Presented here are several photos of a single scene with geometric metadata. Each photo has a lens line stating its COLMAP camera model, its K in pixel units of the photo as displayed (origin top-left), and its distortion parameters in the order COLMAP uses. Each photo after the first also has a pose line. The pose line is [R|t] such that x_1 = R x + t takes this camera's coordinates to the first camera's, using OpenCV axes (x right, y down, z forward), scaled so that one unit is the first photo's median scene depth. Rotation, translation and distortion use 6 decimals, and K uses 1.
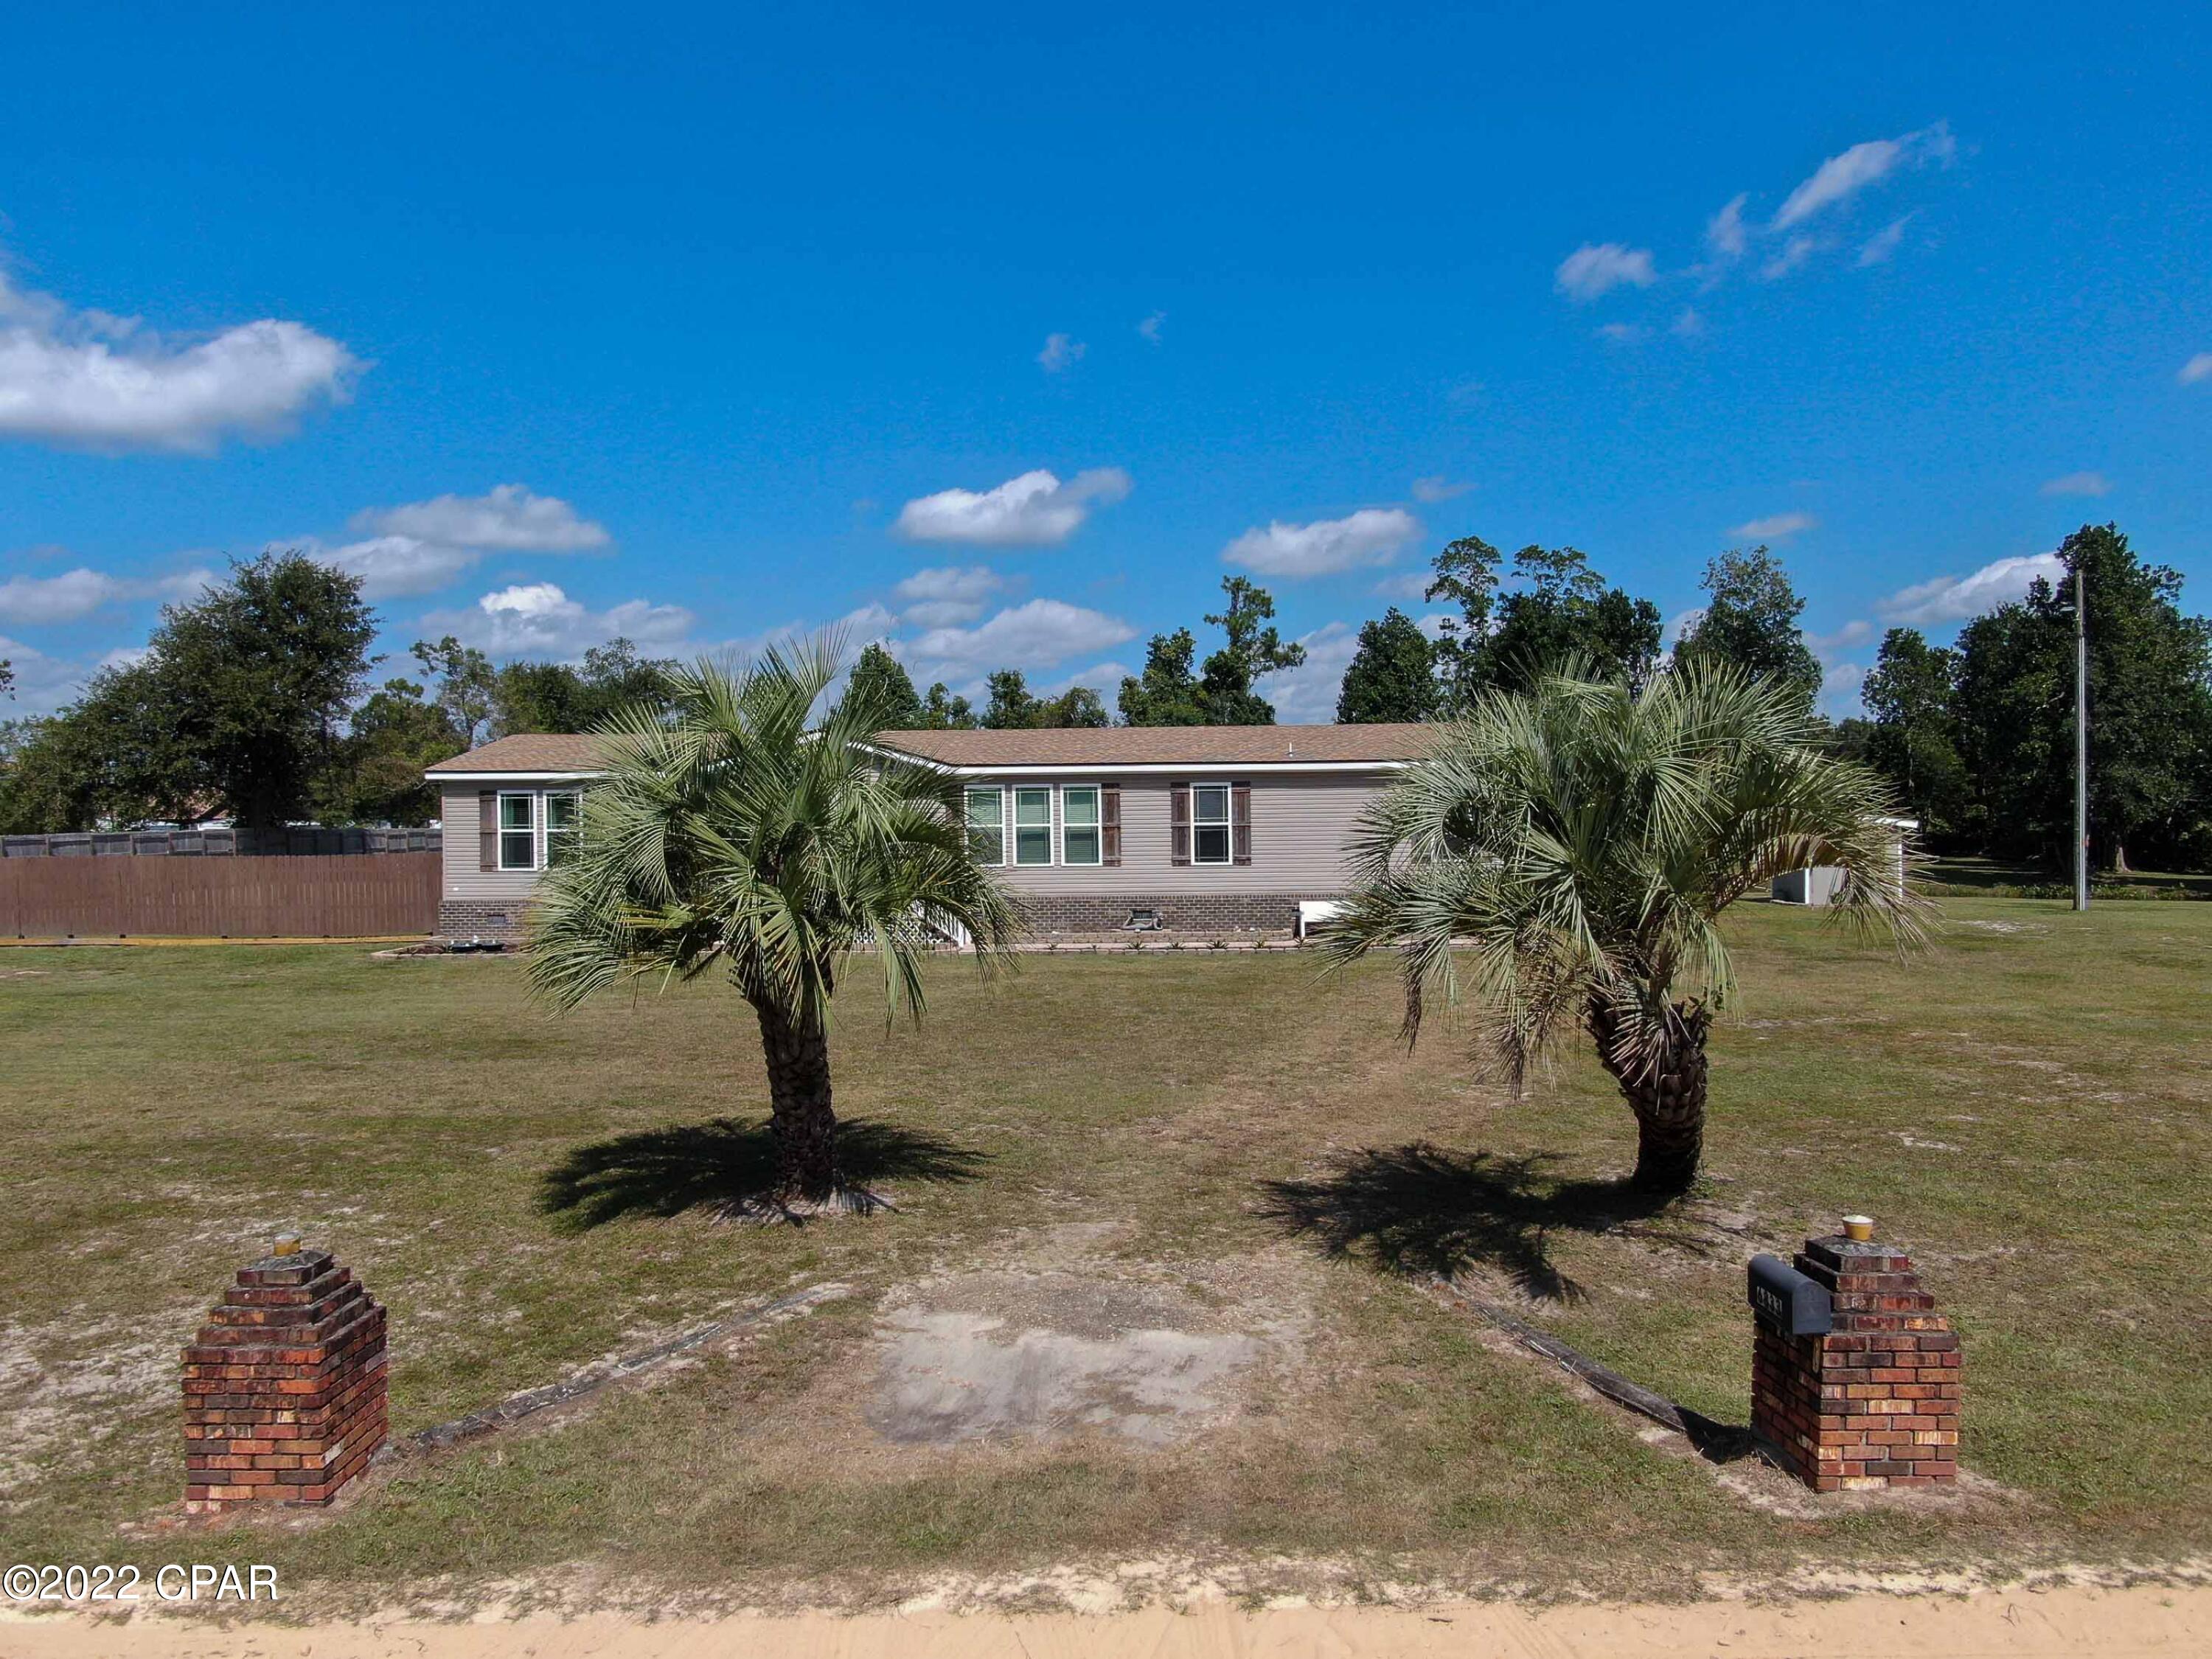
lens RADIAL K [[1593.0, 0, 1106.0], [0, 1593.0, 829.5], [0, 0, 1]] dist [-0.045426, -0.000304]
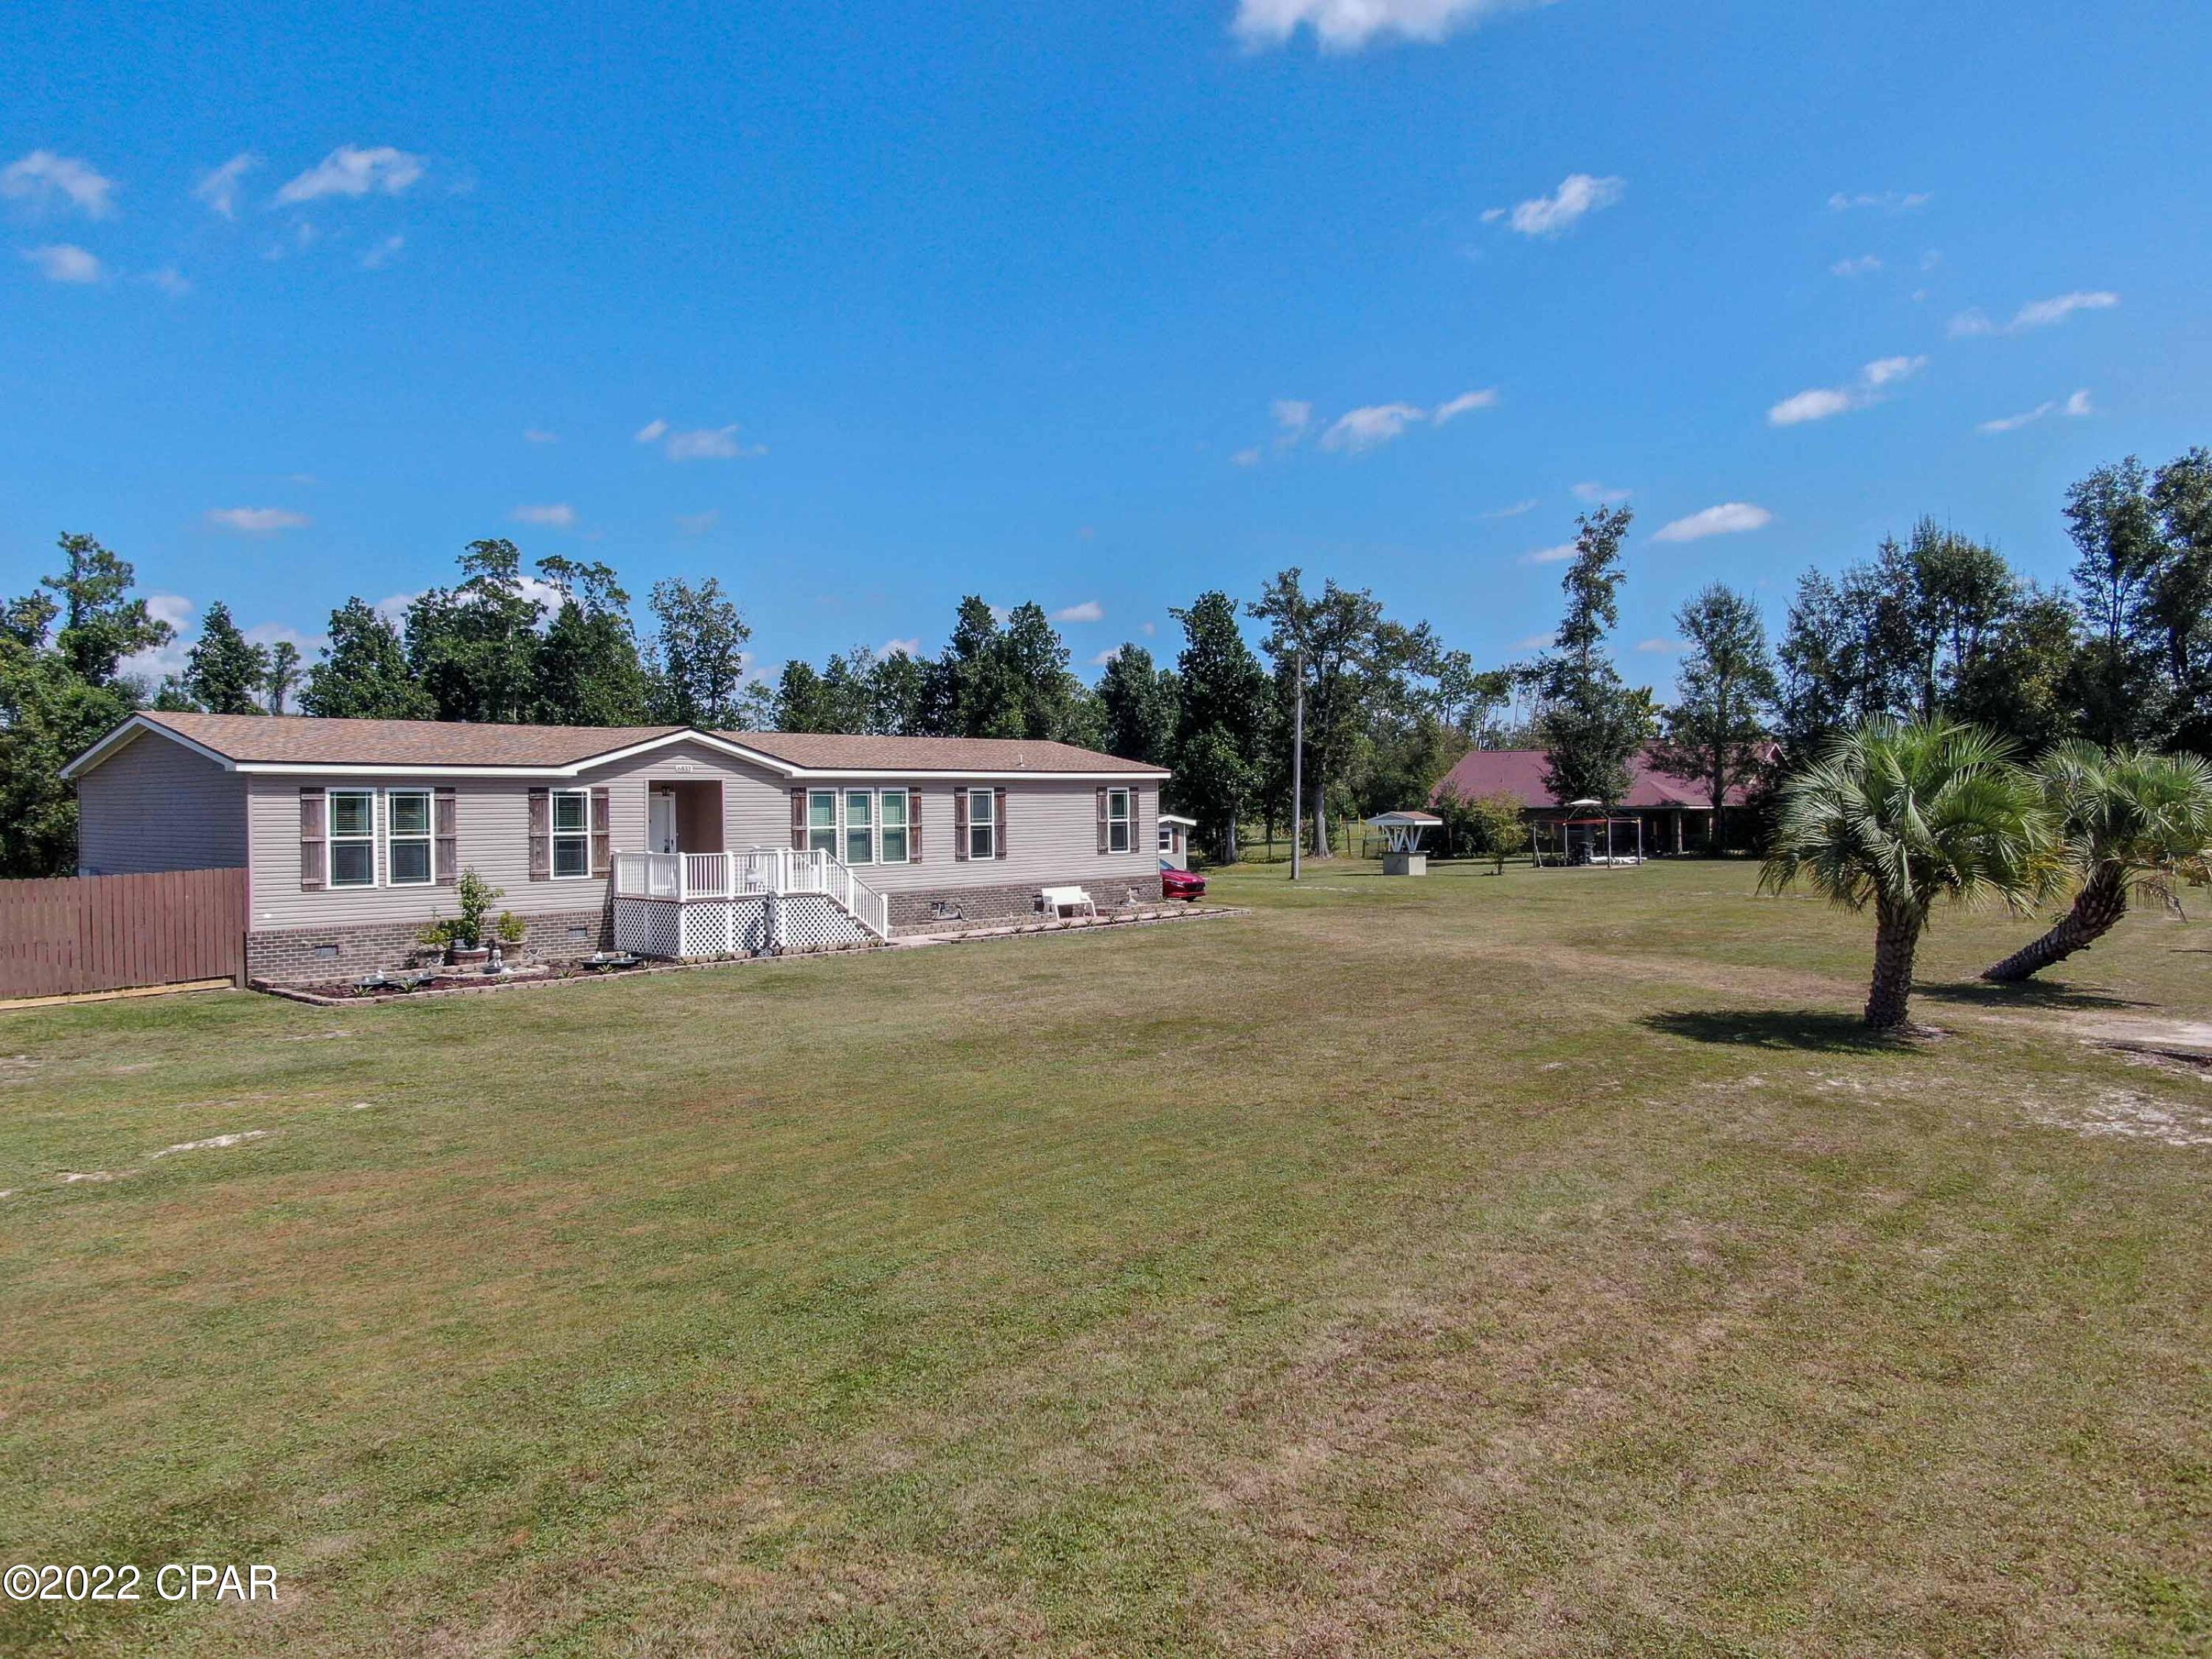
lens RADIAL K [[1594.2, 0, 1106.0], [0, 1594.2, 829.5], [0, 0, 1]] dist [-0.012994, 0.006001]
pose [[0.629396, -0.008931, 0.777033, -0.763469], [0.011346, 0.999933, 0.002304, -0.001207], [-0.777002, 0.007366, 0.629455, 0.208469]]
